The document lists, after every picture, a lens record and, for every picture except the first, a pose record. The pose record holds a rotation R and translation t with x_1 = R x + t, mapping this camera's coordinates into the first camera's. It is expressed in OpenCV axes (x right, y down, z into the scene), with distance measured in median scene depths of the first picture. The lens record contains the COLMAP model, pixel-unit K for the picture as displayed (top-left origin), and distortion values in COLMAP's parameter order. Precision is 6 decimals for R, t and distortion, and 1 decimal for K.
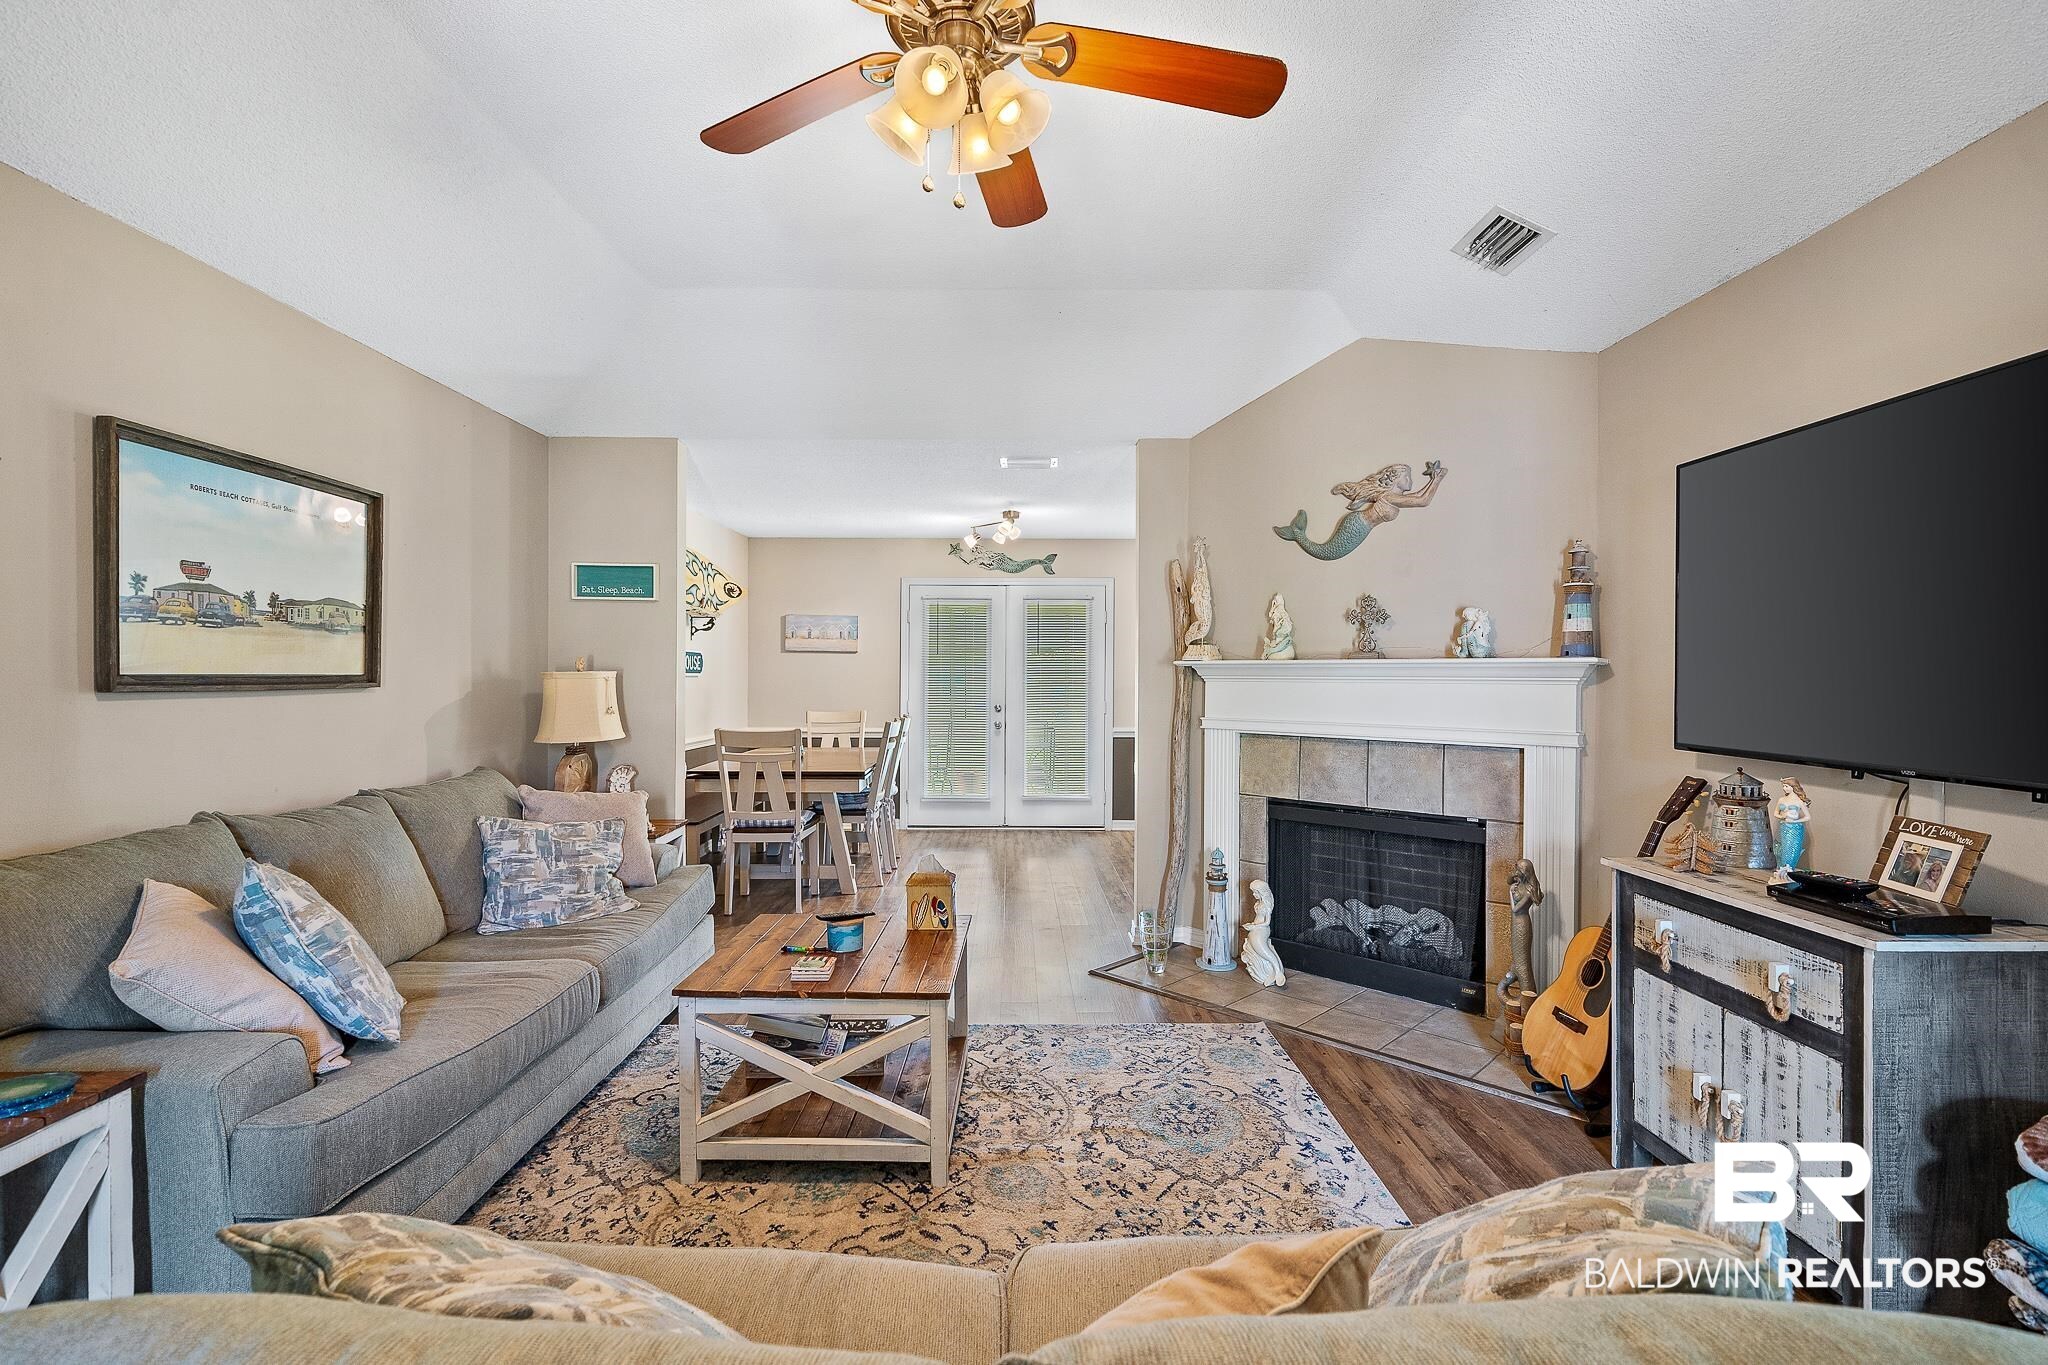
lens RADIAL K [[928.1, 0, 1026.8], [0, 928.1, 675.9], [0, 0, 1]] dist [0.001609, -0.000557]
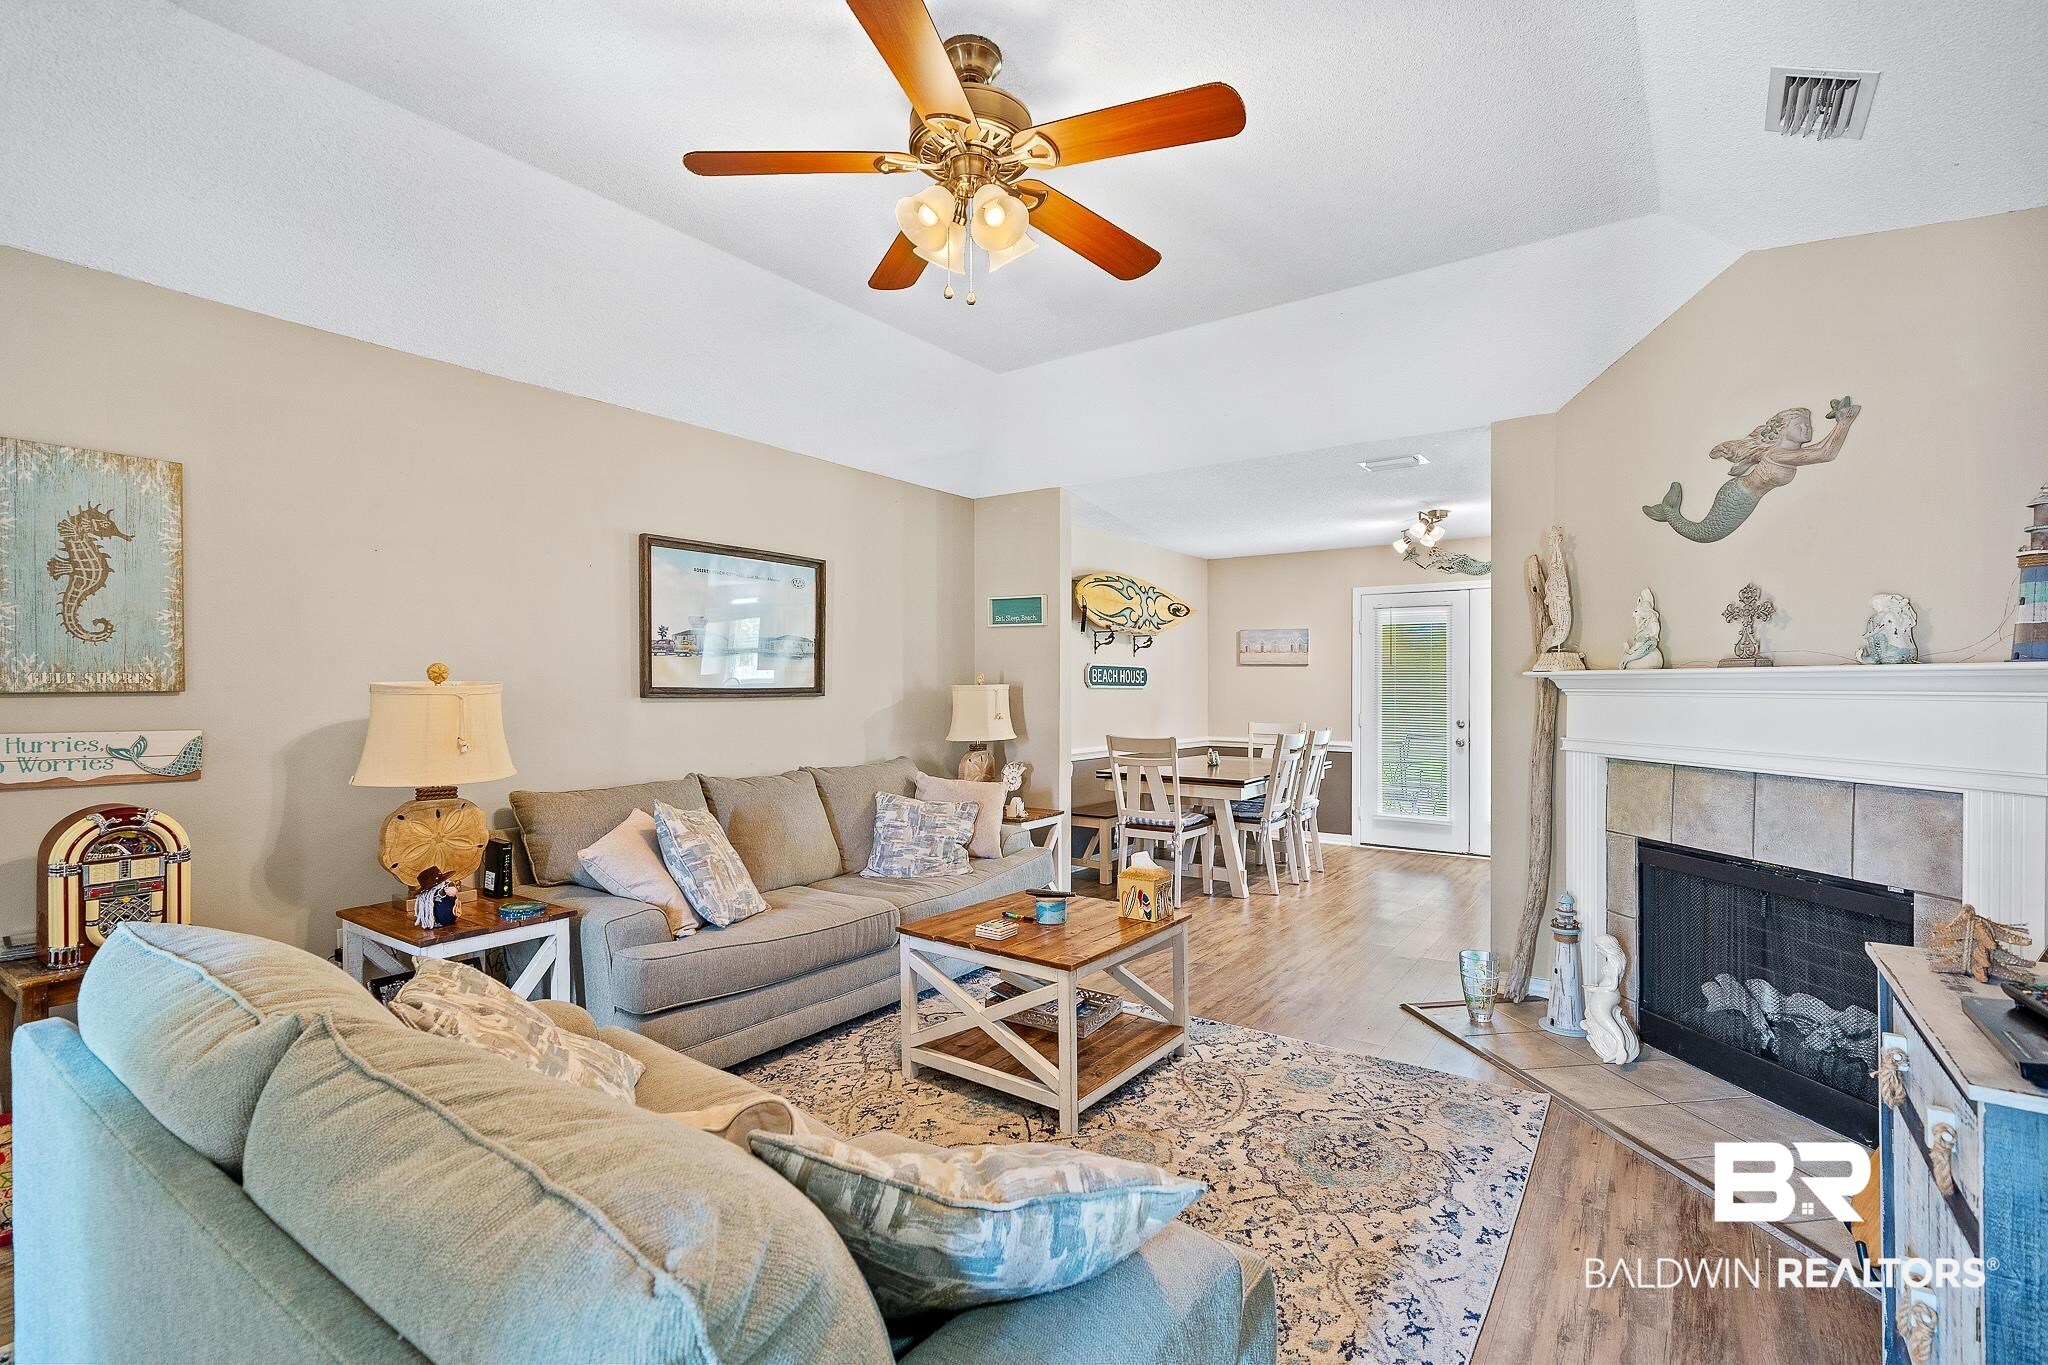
lens RADIAL K [[928.1, 0, 1037.5], [0, 928.1, 687.5], [0, 0, 1]] dist [0.001609, -0.000557]
pose [[0.813946, 0.000158, -0.580940, 0.354510], [-0.000932, 0.999999, -0.001034, -0.000001], [0.580939, 0.001383, 0.813946, 0.029289]]
